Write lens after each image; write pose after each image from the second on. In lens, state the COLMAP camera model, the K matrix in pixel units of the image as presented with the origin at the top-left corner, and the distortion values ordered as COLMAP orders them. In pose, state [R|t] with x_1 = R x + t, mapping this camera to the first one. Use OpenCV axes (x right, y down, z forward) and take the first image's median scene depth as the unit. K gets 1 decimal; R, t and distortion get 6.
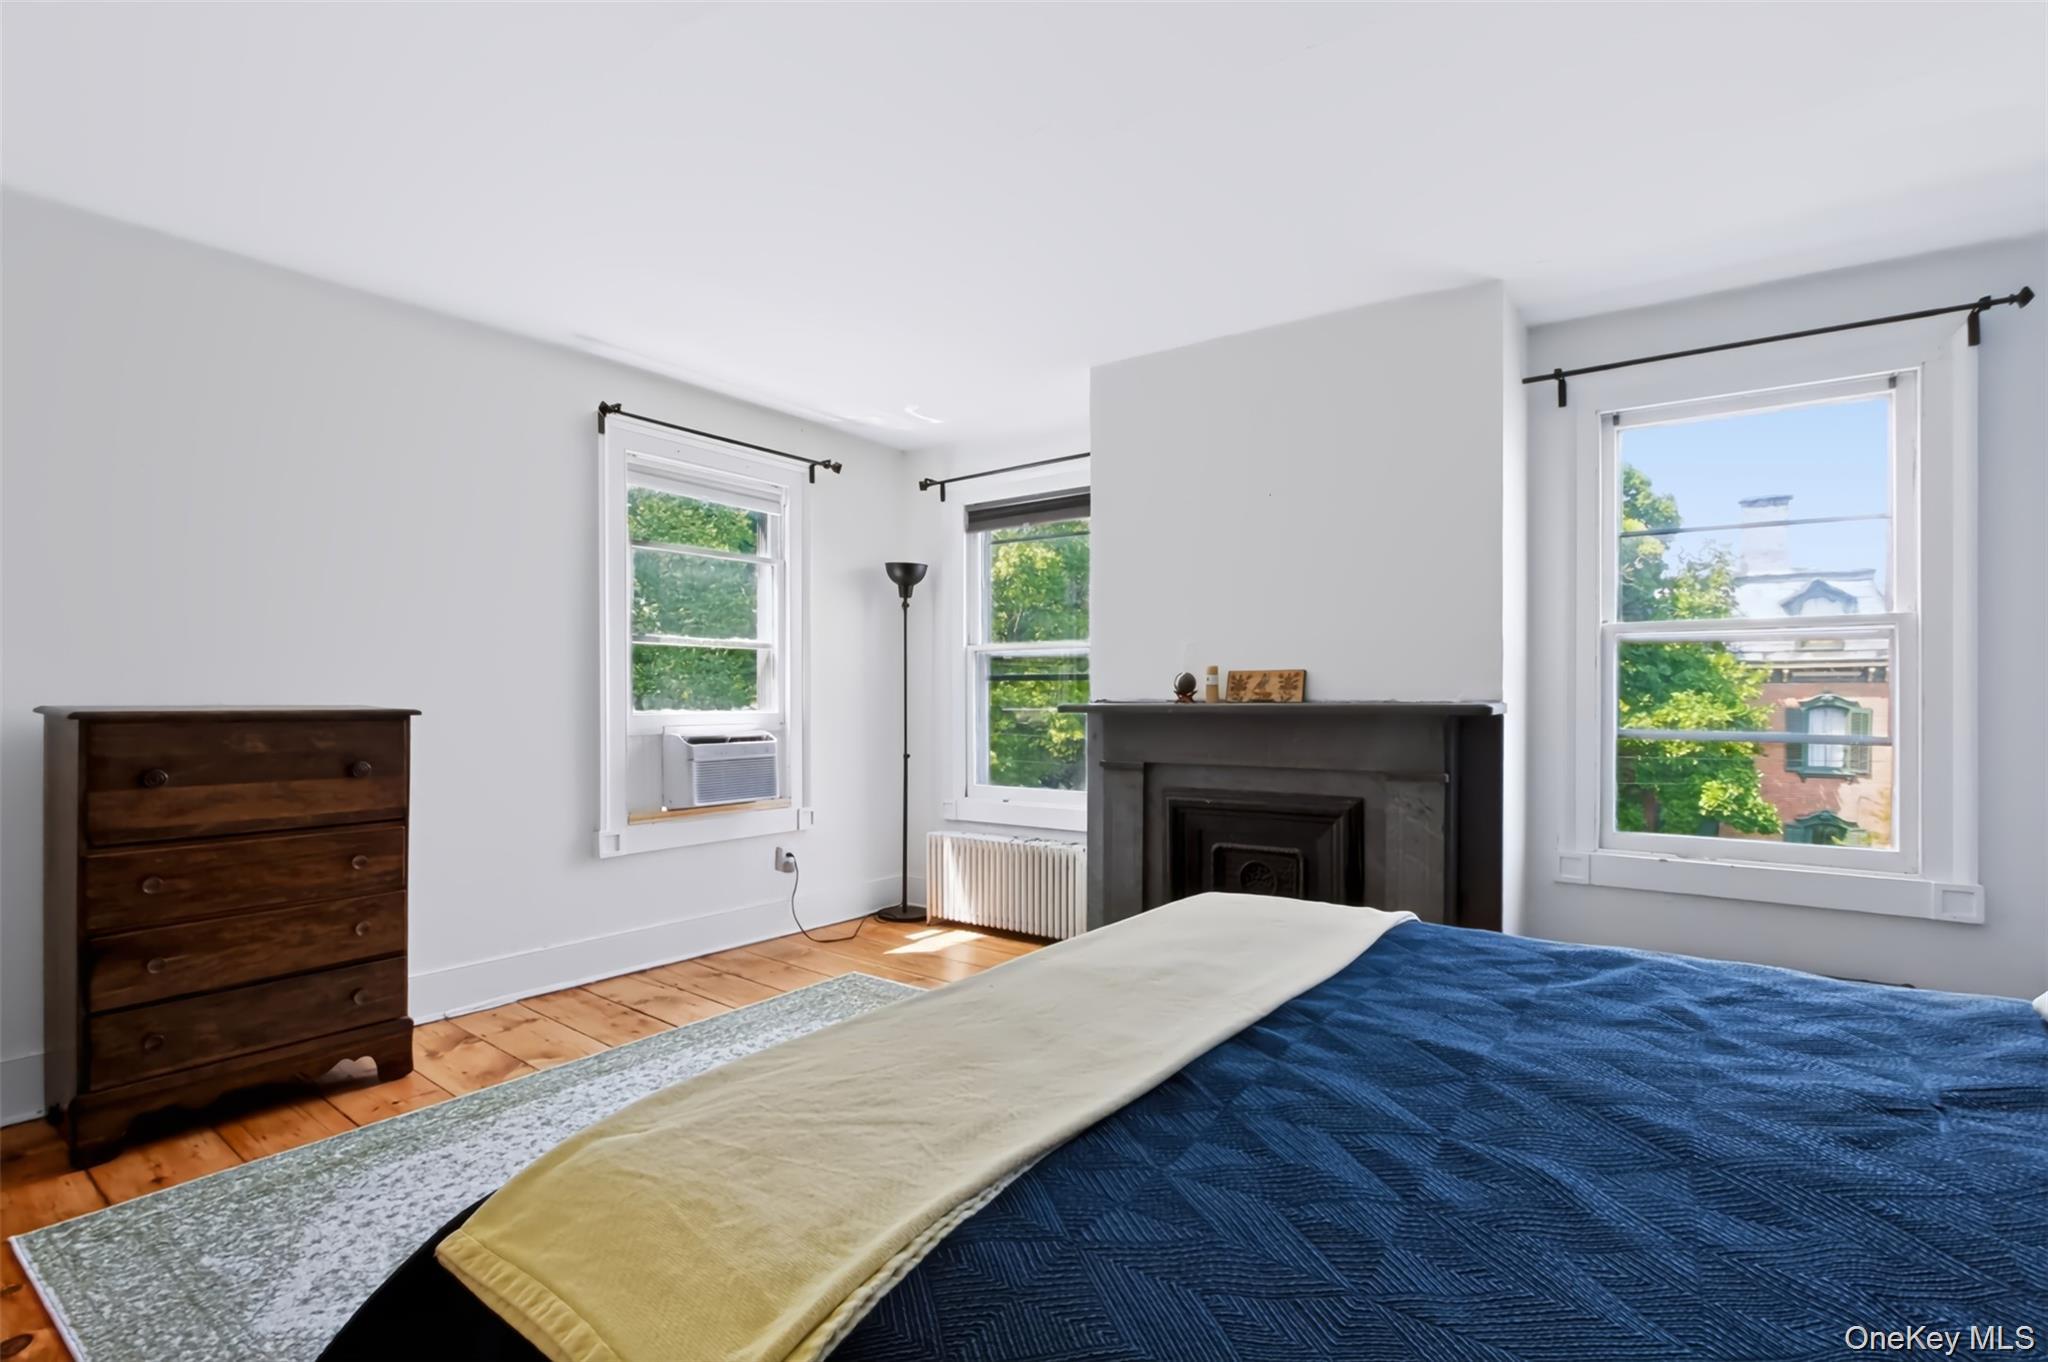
lens RADIAL K [[947.2, 0, 981.5], [0, 947.2, 696.4], [0, 0, 1]] dist [-0.009398, 0.000424]
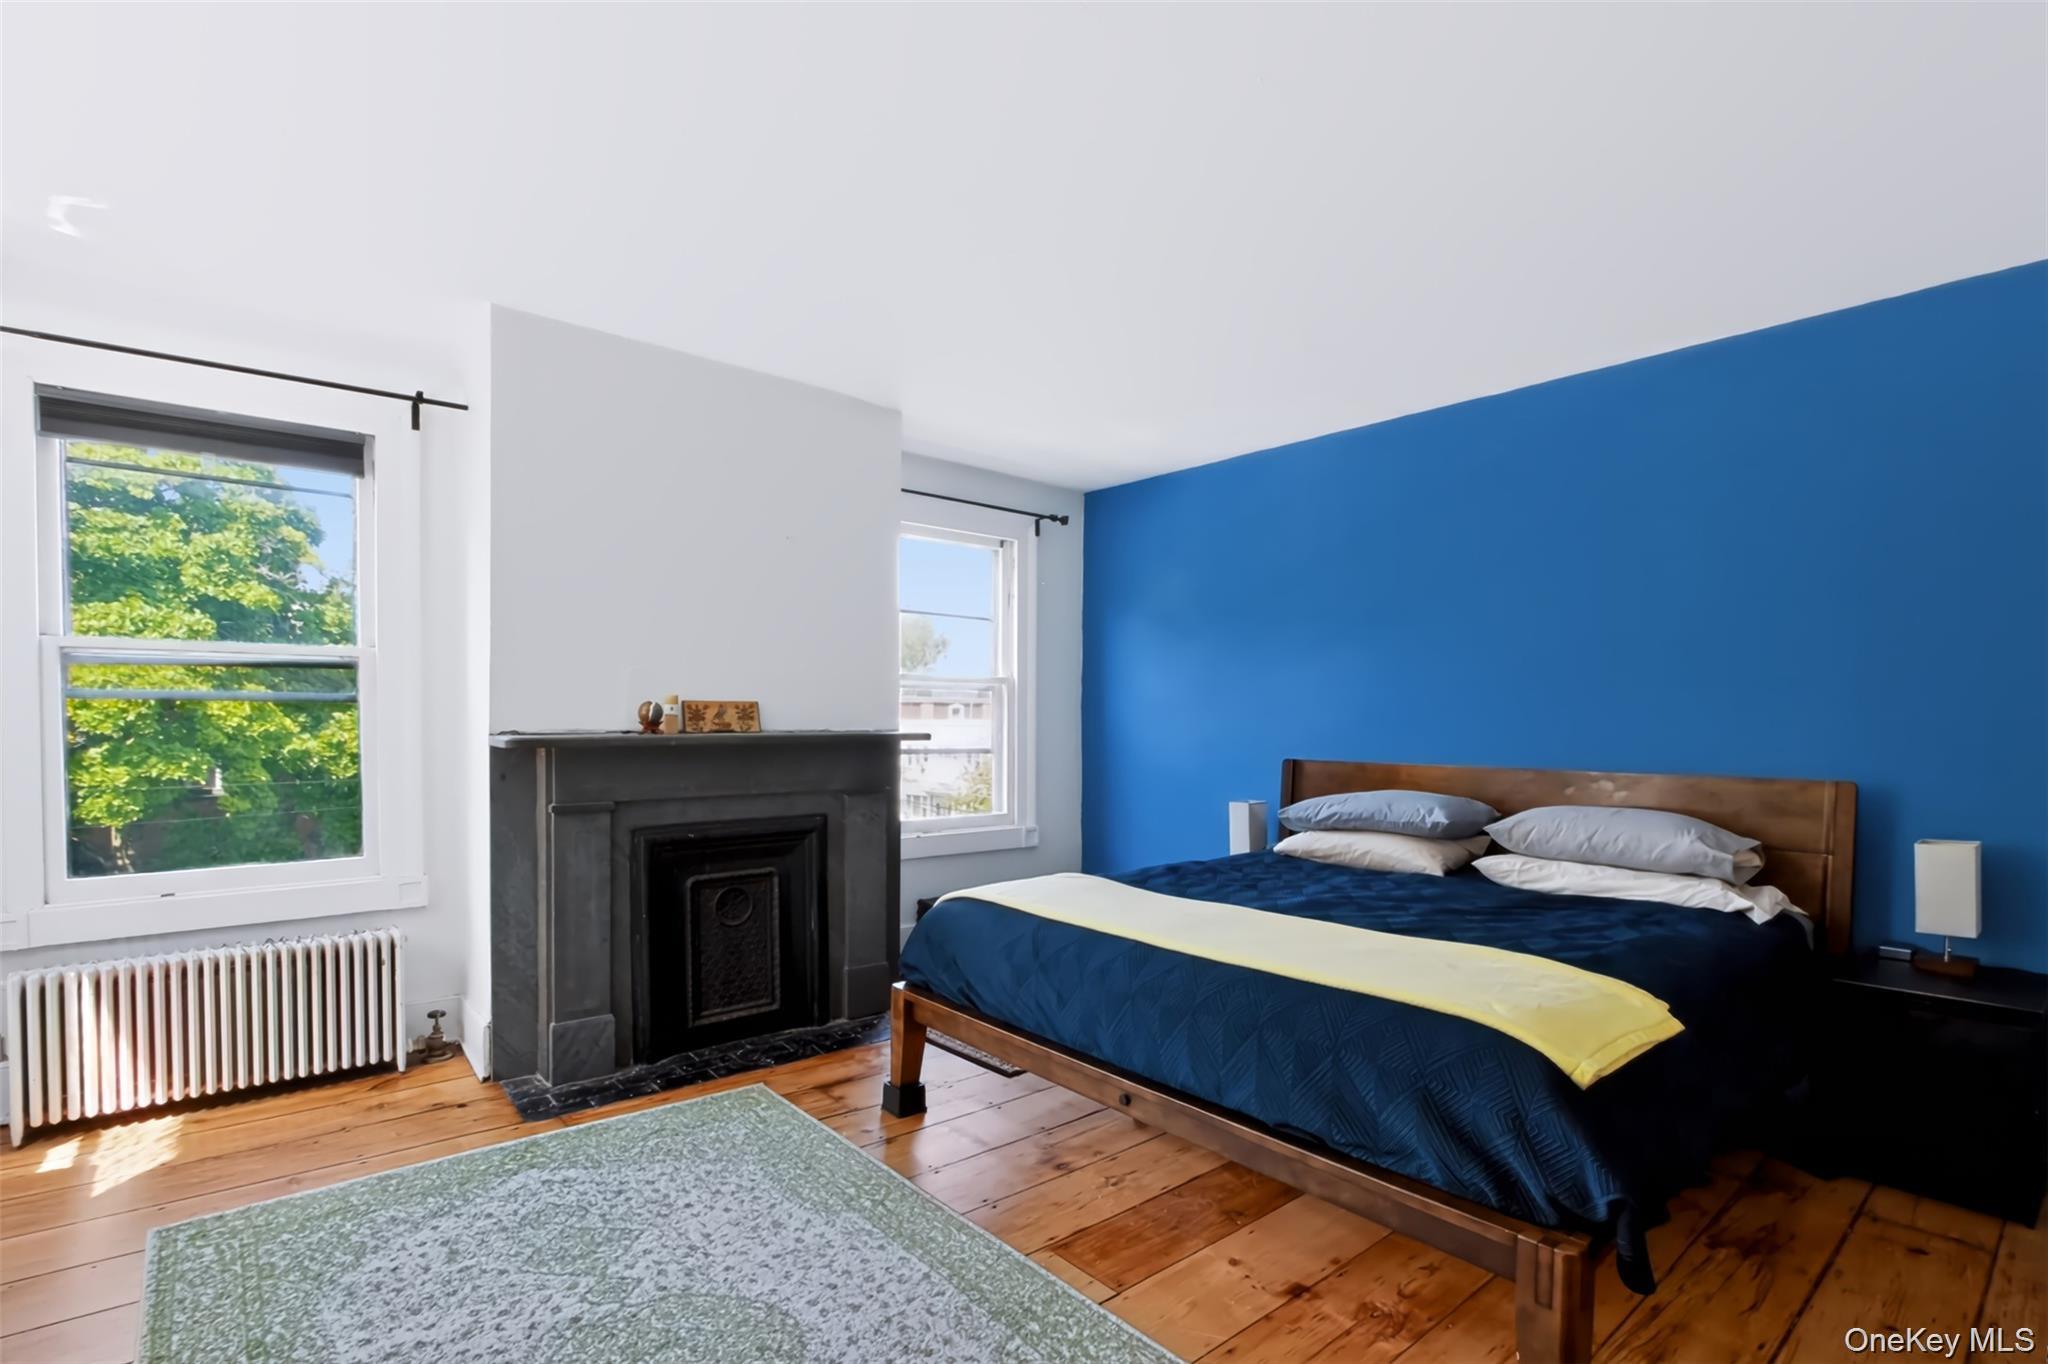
lens RADIAL K [[975.3, 0, 1095.6], [0, 975.3, 739.7], [0, 0, 1]] dist [-0.010427, 0.000473]
pose [[0.195606, -0.020474, 0.980469, -0.648829], [-0.004372, 0.999754, 0.021749, -0.010499], [-0.980673, -0.008541, 0.195468, 0.395838]]
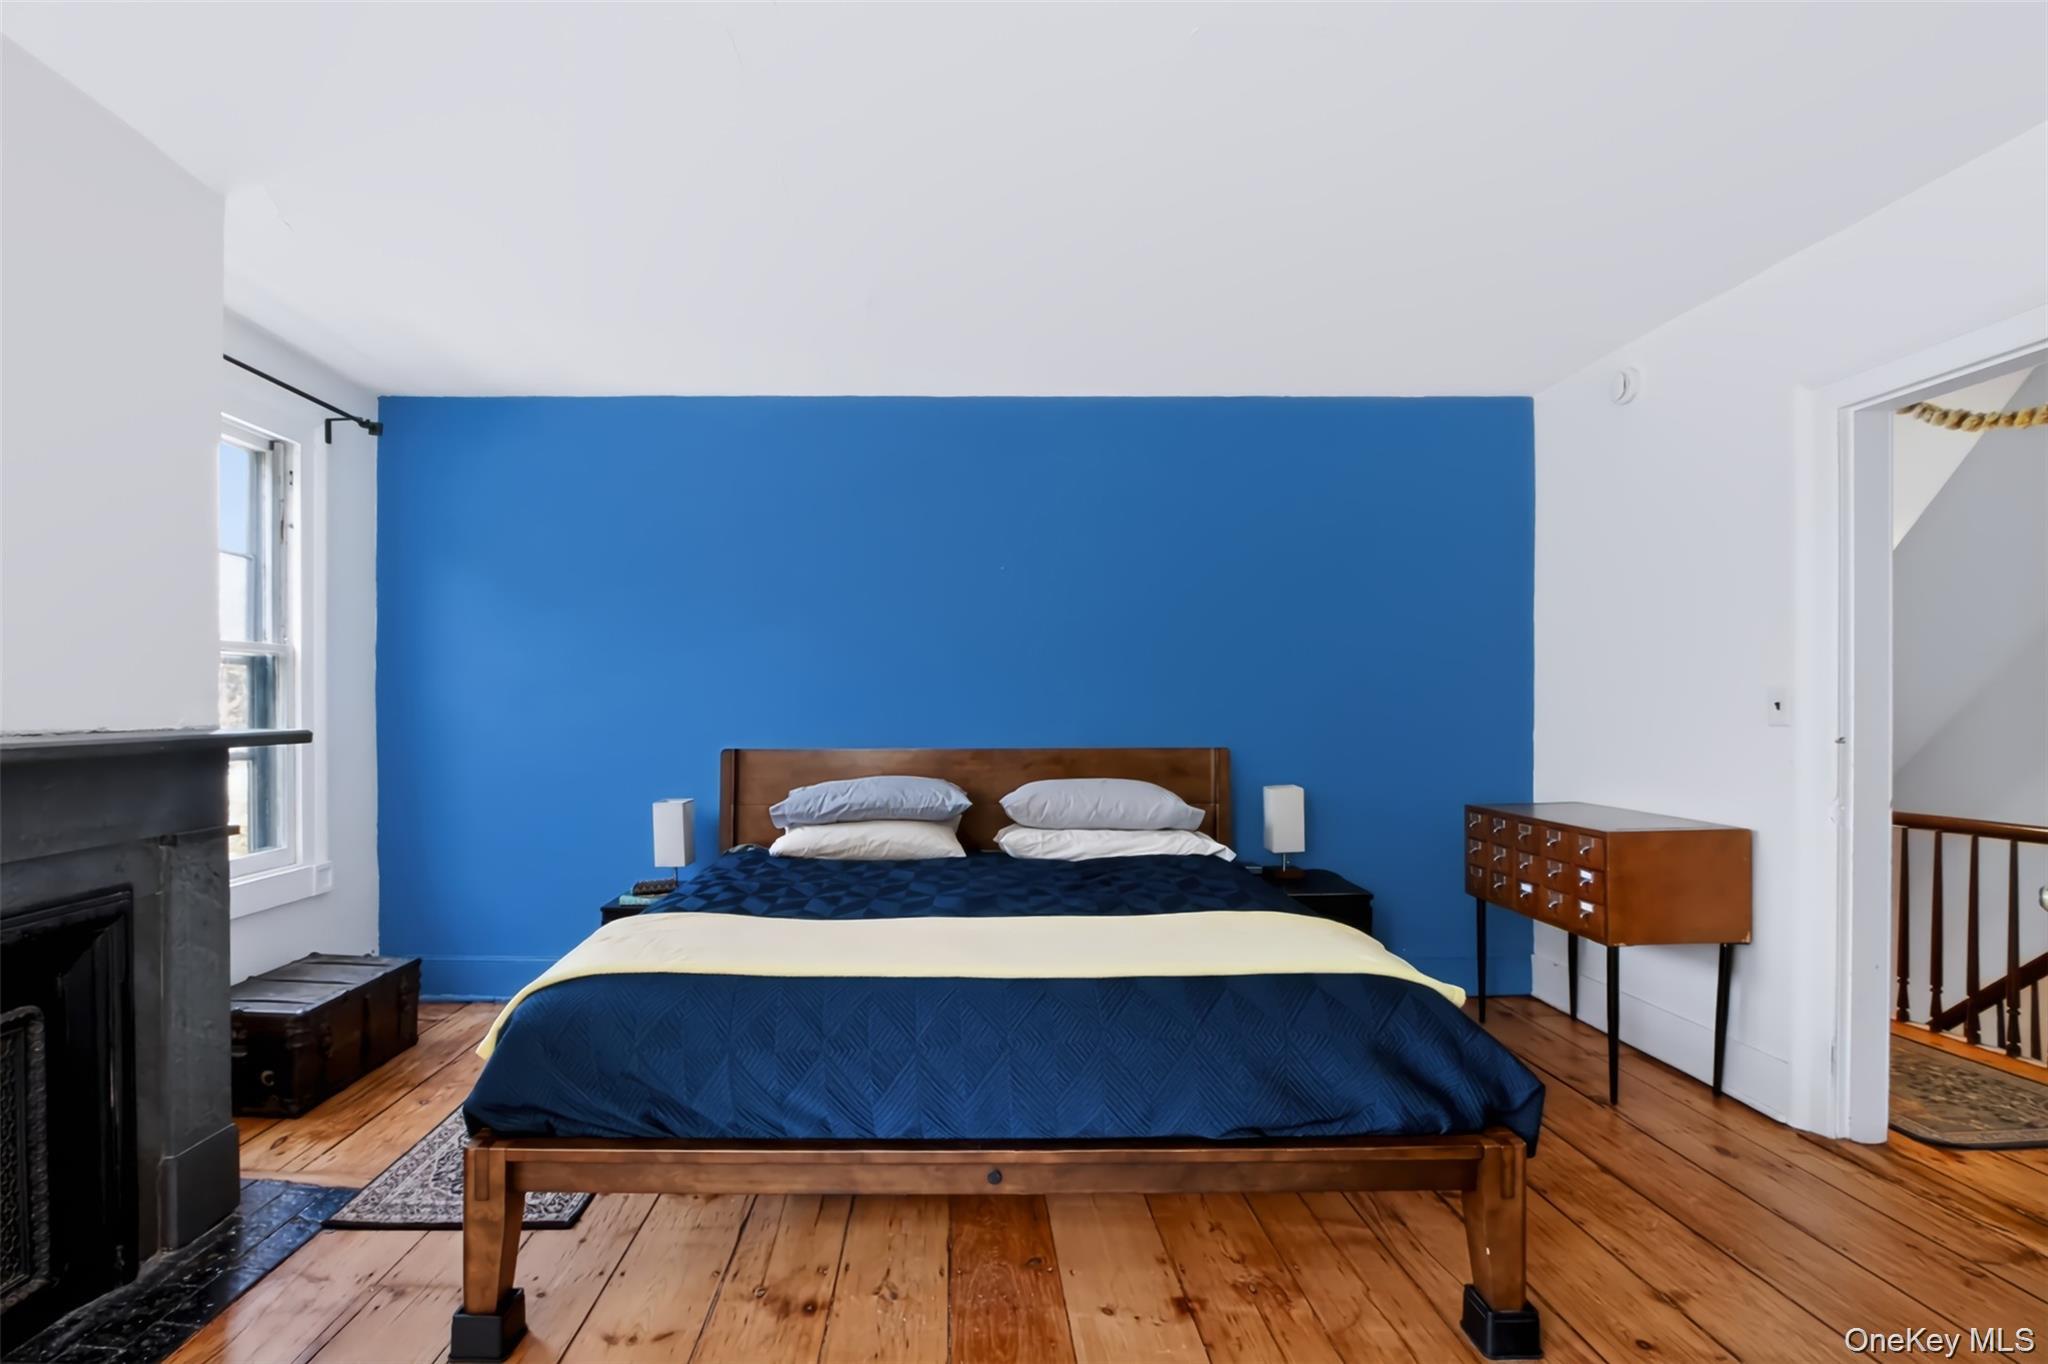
lens RADIAL K [[947.2, 0, 981.5], [0, 947.2, 697.4], [0, 0, 1]] dist [-0.009398, 0.000424]
pose [[-0.600806, 0.007060, 0.799364, -0.406560], [0.001331, 0.999968, -0.007832, -0.010692], [-0.799394, -0.003642, -0.600796, 0.835605]]
